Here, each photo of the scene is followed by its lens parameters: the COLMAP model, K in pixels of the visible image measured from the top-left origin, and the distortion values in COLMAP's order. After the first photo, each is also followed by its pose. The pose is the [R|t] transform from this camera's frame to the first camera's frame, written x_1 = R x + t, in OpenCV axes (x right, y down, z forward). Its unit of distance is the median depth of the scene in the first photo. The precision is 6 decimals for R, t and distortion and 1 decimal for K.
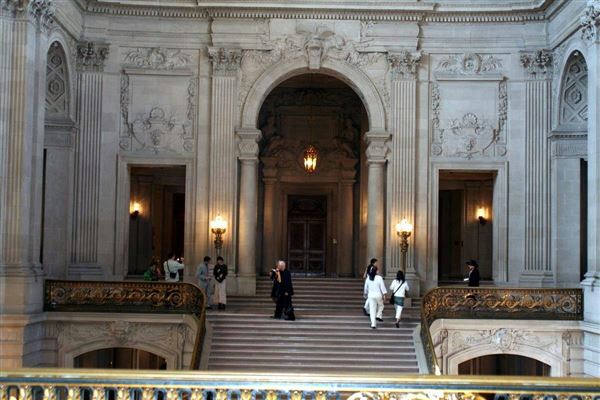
lens RADIAL K [[1033.2, 0, 300.0], [0, 1033.2, 200.0], [0, 0, 1]] dist [0.012119, 0.034747]
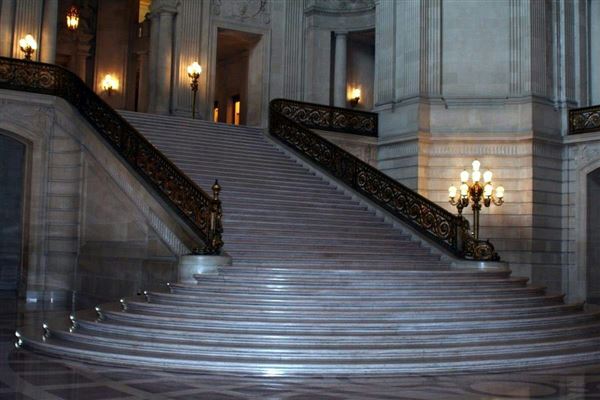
lens RADIAL K [[779.1, 0, 300.0], [0, 779.1, 200.0], [0, 0, 1]] dist [-0.128448, 0.031096]
pose [[0.831716, 0.042509, 0.553572, -0.255894], [-0.043093, 0.998999, -0.011967, 0.168469], [-0.553527, -0.013902, 0.832715, 0.235418]]
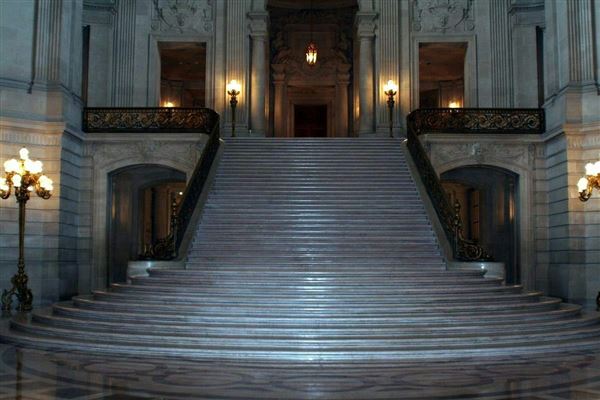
lens RADIAL K [[779.1, 0, 300.0], [0, 779.1, 200.0], [0, 0, 1]] dist [-0.128448, 0.031096]
pose [[0.999812, -0.013840, -0.013588, 0.007482], [0.013610, 0.999766, -0.016835, 0.165343], [0.013818, 0.016647, 0.999766, 0.112135]]
